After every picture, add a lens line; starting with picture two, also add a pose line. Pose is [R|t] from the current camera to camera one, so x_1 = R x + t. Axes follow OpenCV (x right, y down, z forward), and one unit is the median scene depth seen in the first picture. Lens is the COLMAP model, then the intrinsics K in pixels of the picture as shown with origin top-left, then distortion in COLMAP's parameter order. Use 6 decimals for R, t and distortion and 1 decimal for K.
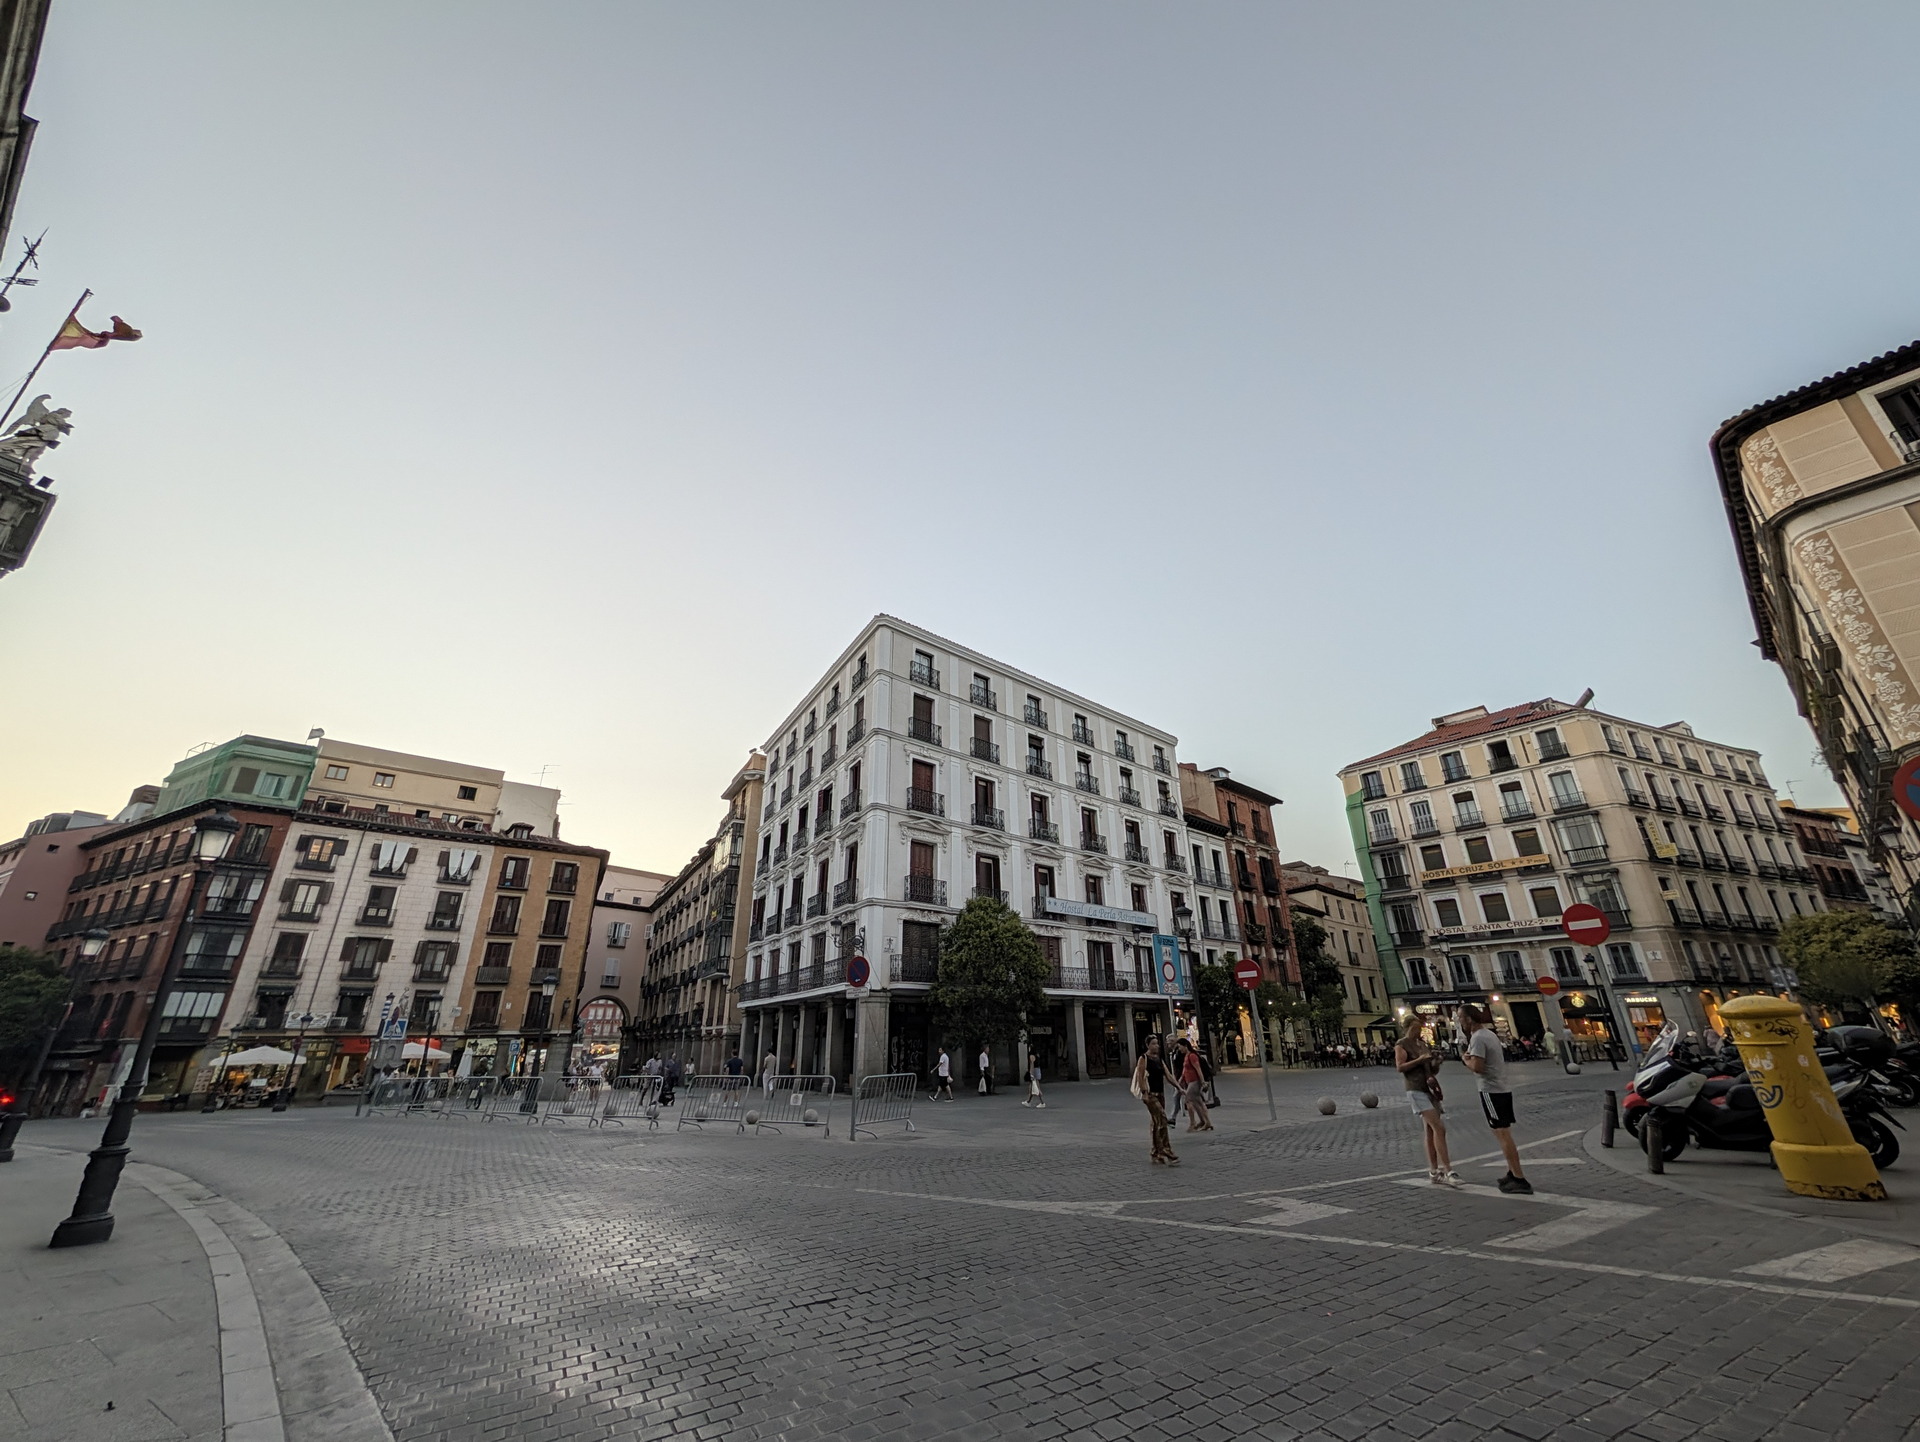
lens RADIAL K [[747.0, 0, 961.9], [0, 747.0, 722.8], [0, 0, 1]] dist [0.001599, -0.000474]
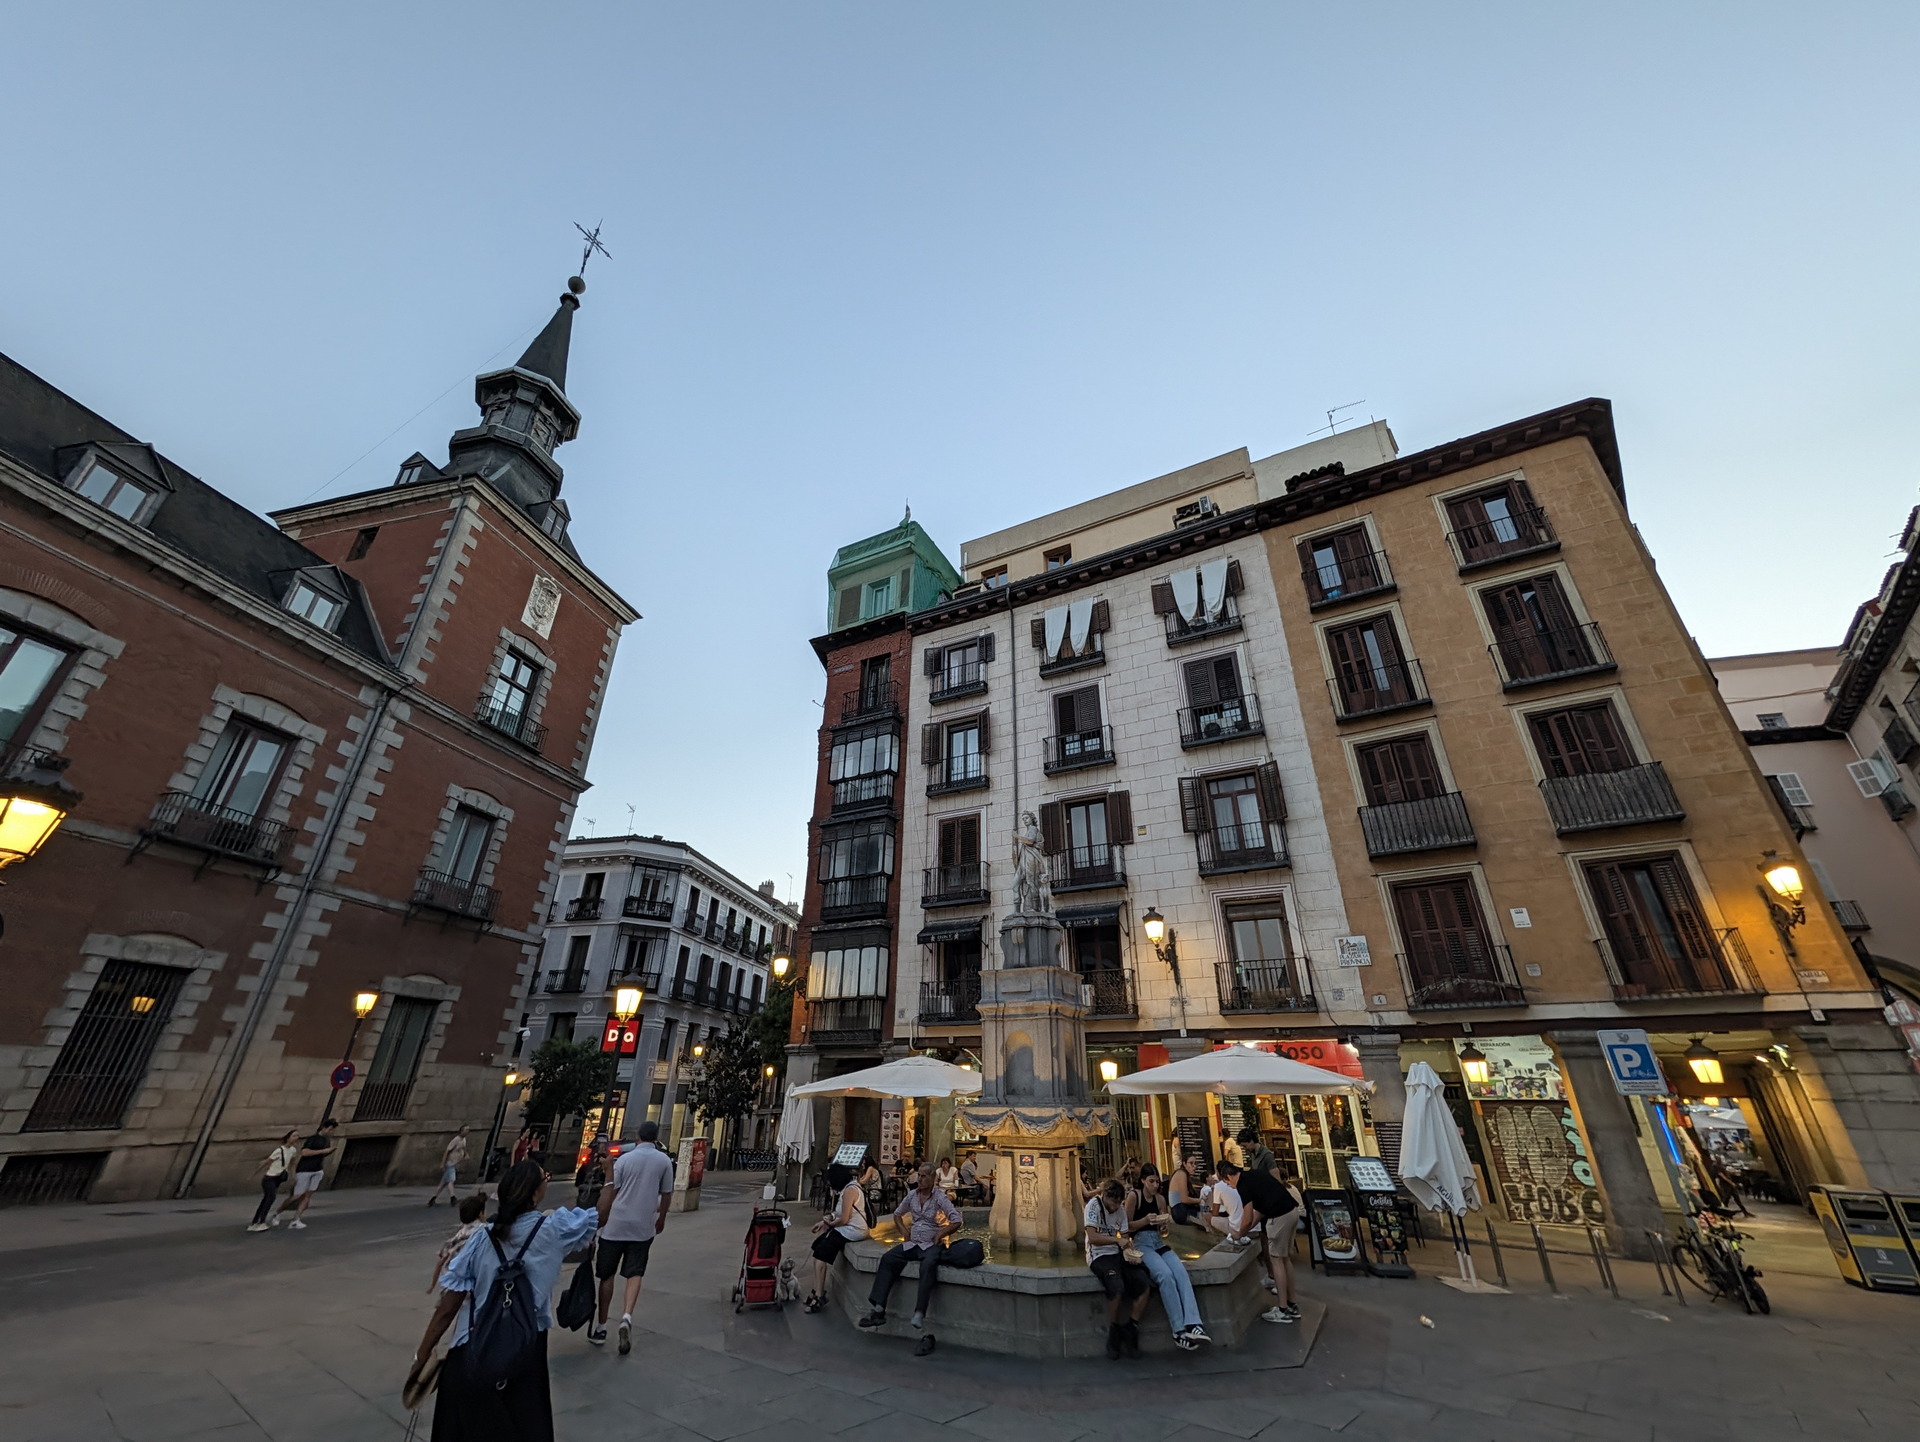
lens RADIAL K [[747.0, 0, 967.5], [0, 747.0, 716.2], [0, 0, 1]] dist [0.001599, -0.000474]
pose [[0.374808, -0.405633, -0.833655, -0.431399], [0.349341, 0.894718, -0.278282, 0.324796], [0.858767, -0.186928, 0.477051, 0.721299]]
